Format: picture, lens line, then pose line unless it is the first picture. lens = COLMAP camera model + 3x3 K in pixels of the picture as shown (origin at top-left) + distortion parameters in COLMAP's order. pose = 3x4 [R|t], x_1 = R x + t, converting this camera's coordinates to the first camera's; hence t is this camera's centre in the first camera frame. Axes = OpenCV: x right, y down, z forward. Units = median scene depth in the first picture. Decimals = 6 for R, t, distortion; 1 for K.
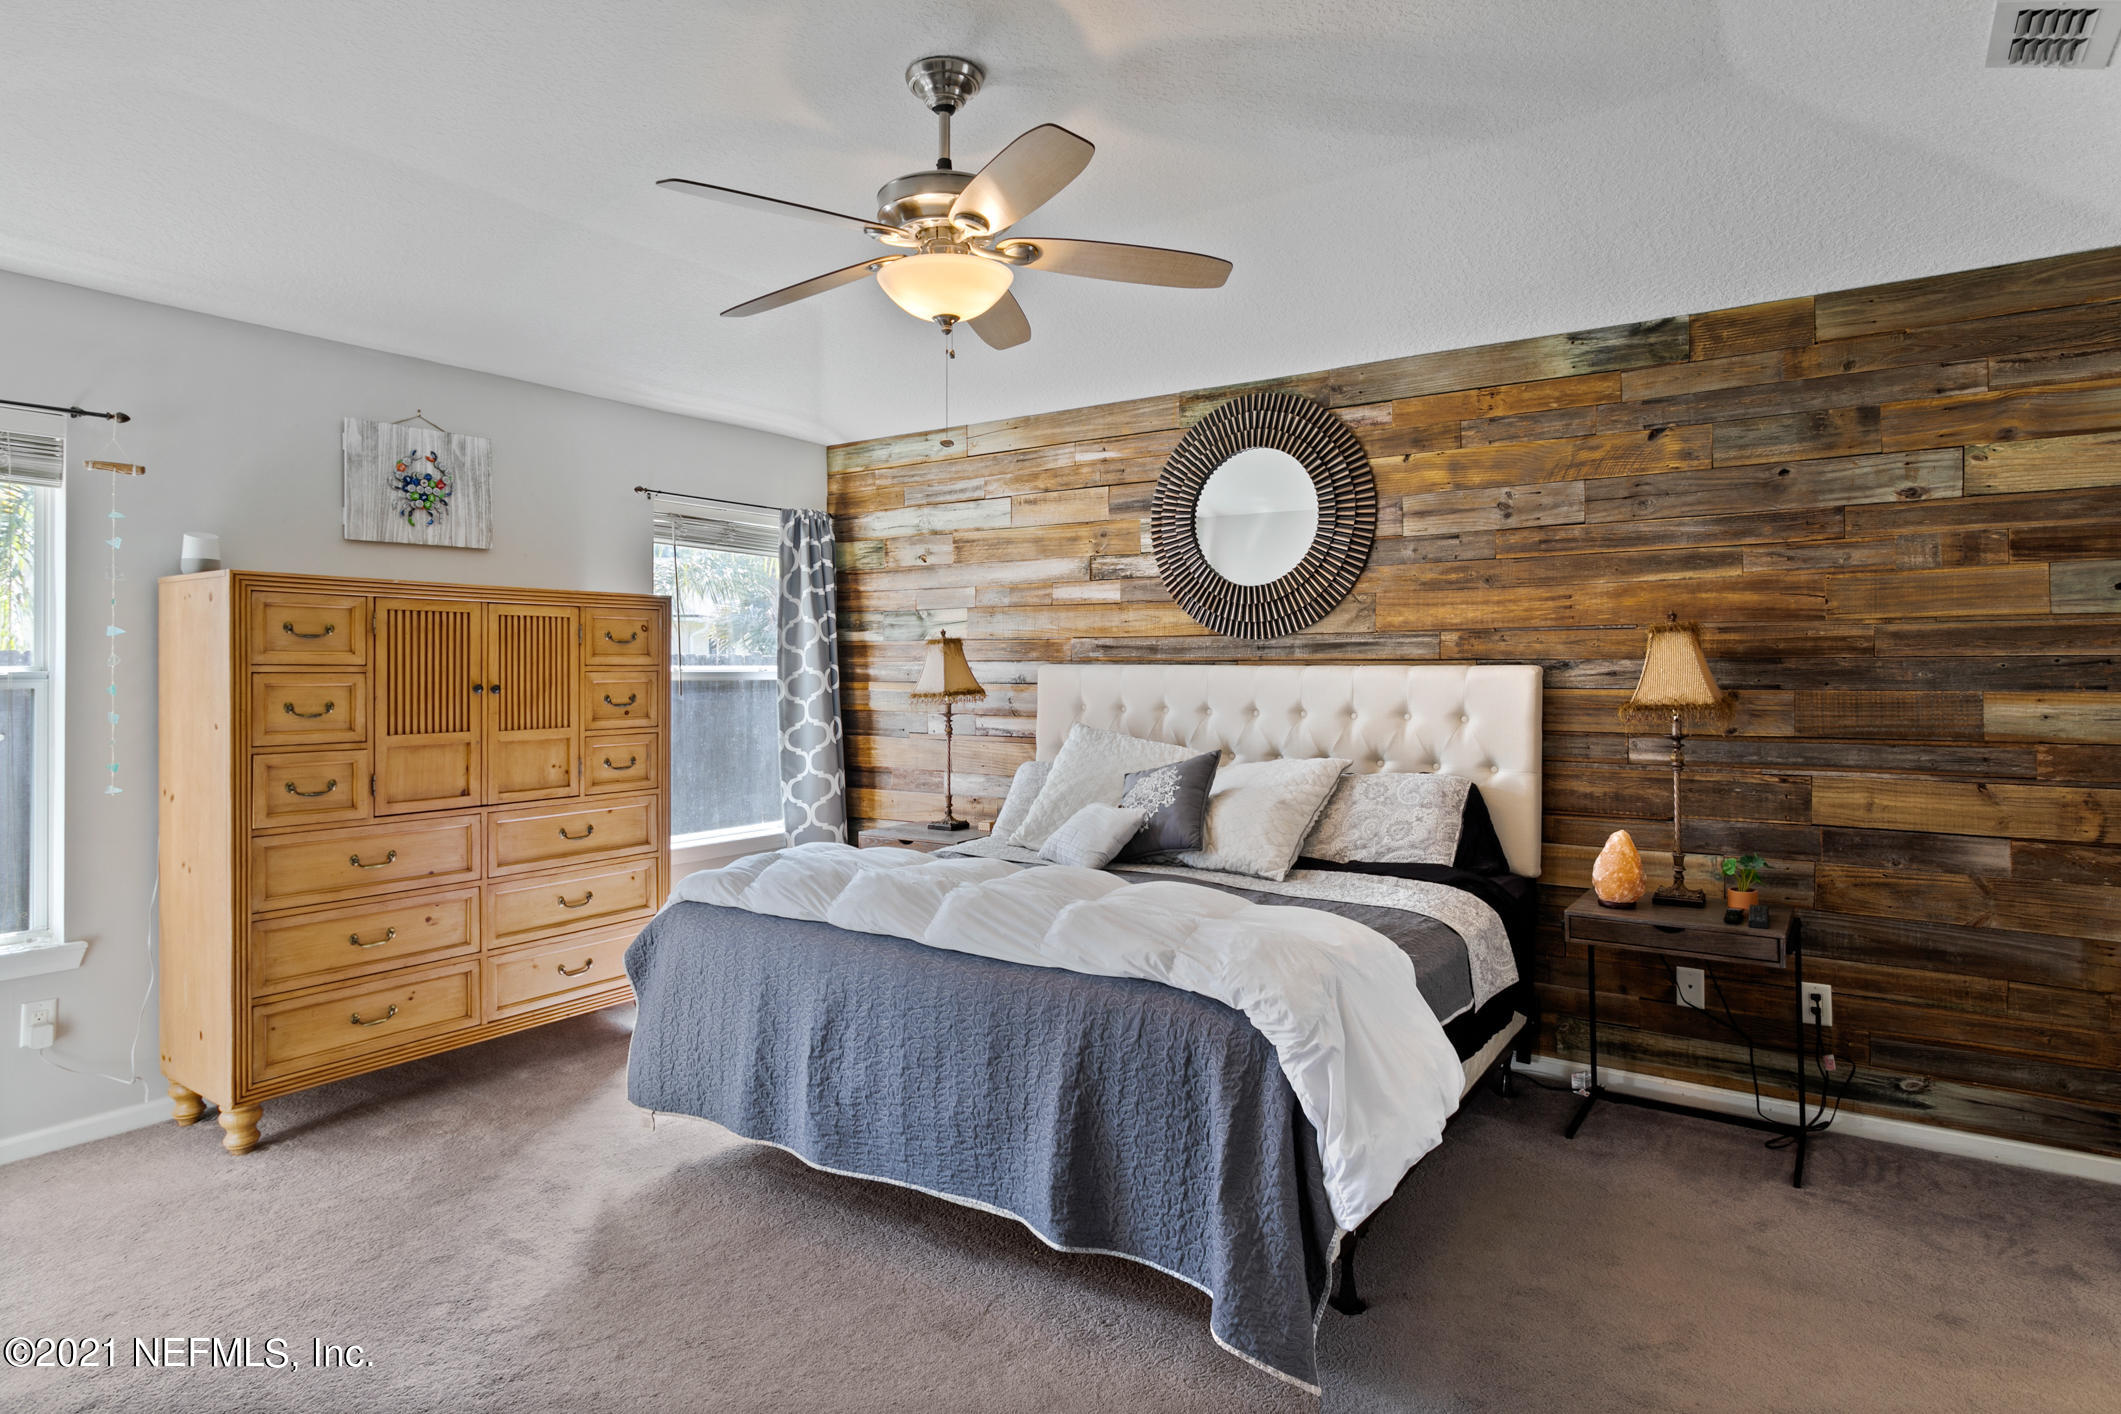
lens RADIAL K [[1176.4, 0, 1041.6], [0, 1176.4, 657.6], [0, 0, 1]] dist [0.010861, 0.005161]
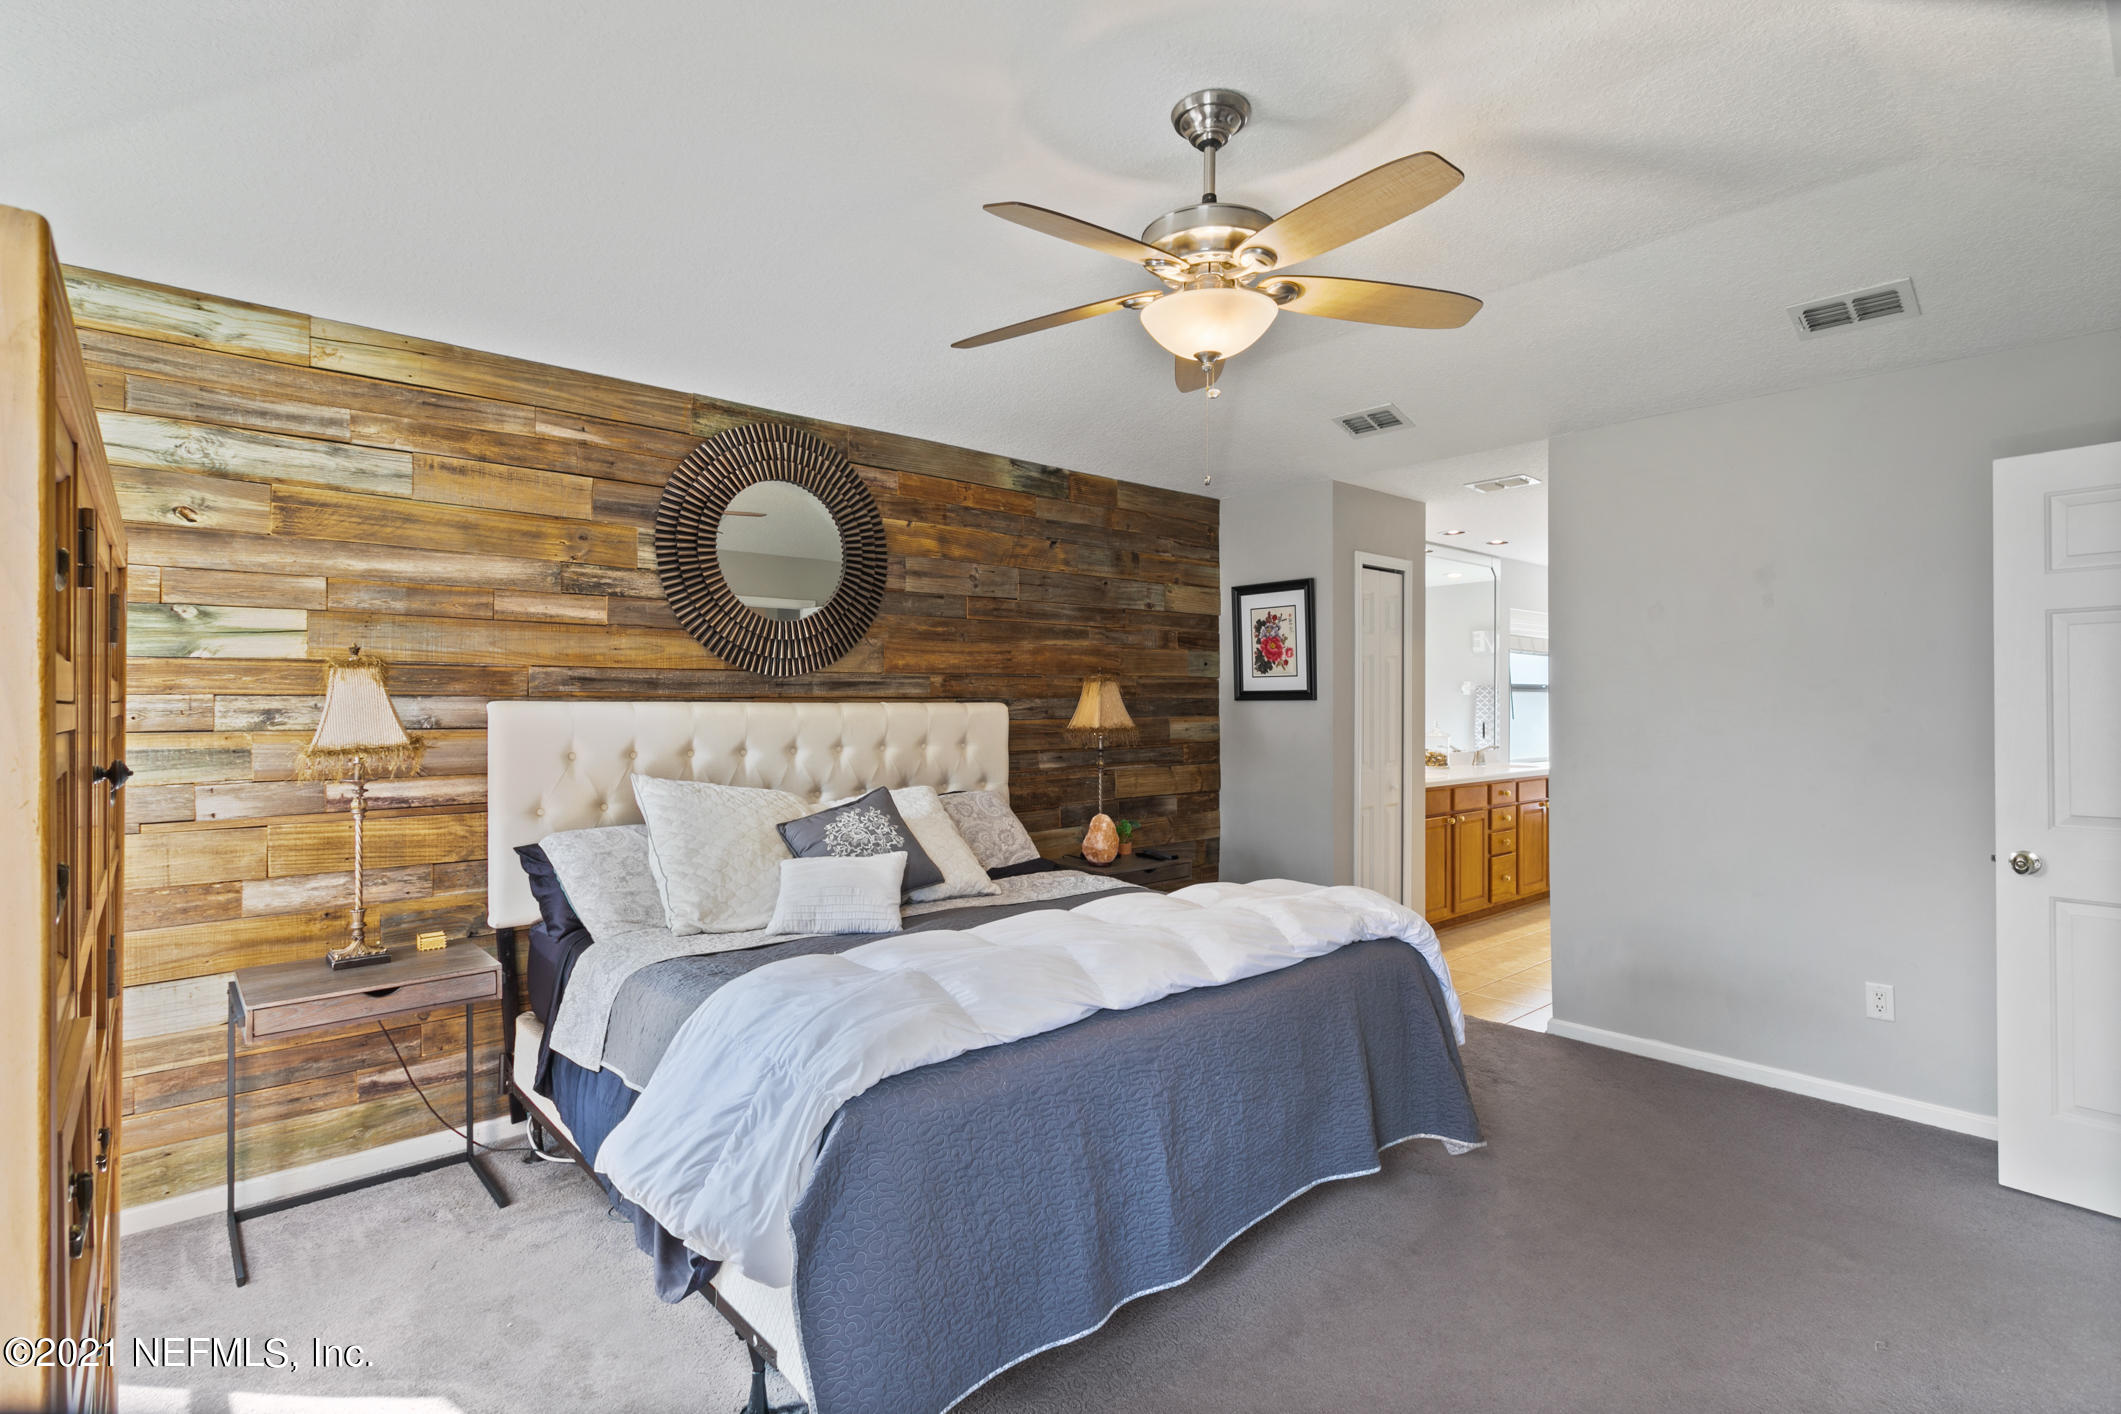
lens RADIAL K [[1039.1, 0, 1078.1], [0, 1039.1, 697.5], [0, 0, 1]] dist [-0.001523, 0.003463]
pose [[0.215477, 0.004307, 0.976499, -0.642492], [-0.008641, 0.999960, -0.002504, 0.002642], [-0.976471, -0.007898, 0.215506, 0.606630]]
